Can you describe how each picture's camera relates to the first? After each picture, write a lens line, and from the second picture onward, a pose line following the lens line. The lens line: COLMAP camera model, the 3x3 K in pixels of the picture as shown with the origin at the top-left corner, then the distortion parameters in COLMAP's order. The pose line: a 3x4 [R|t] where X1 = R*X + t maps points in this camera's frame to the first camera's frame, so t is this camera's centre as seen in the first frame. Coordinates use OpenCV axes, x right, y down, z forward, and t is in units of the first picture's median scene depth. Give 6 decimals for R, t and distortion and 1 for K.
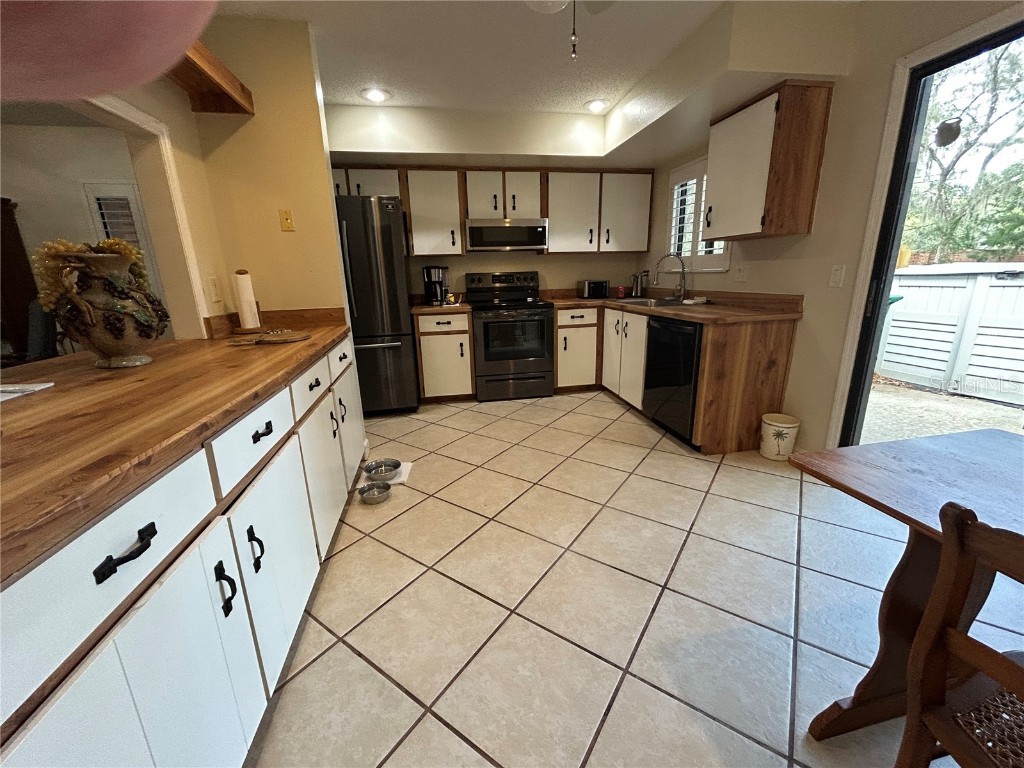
lens RADIAL K [[412.8, 0, 510.6], [0, 412.8, 385.7], [0, 0, 1]] dist [-0.004240, 0.000336]
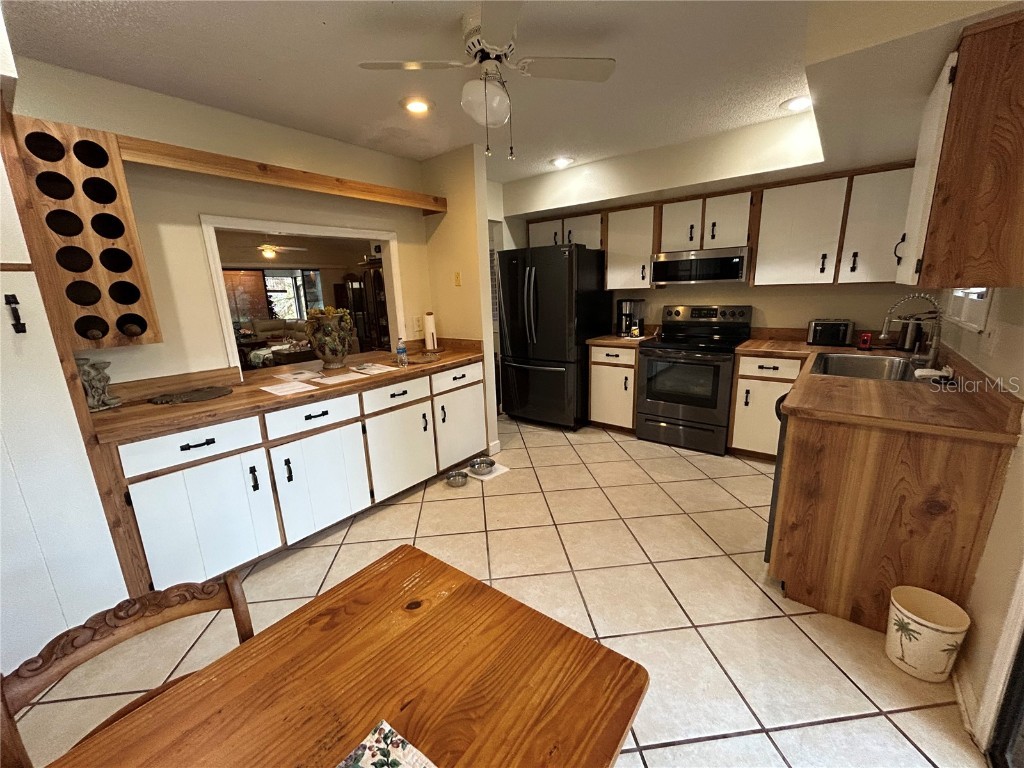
lens RADIAL K [[412.8, 0, 512.6], [0, 412.8, 385.7], [0, 0, 1]] dist [-0.004240, 0.000336]
pose [[0.654864, 0.179509, -0.734118, 0.446450], [-0.182992, 0.980139, 0.076431, -0.108966], [0.733258, 0.084286, 0.674707, 0.116517]]
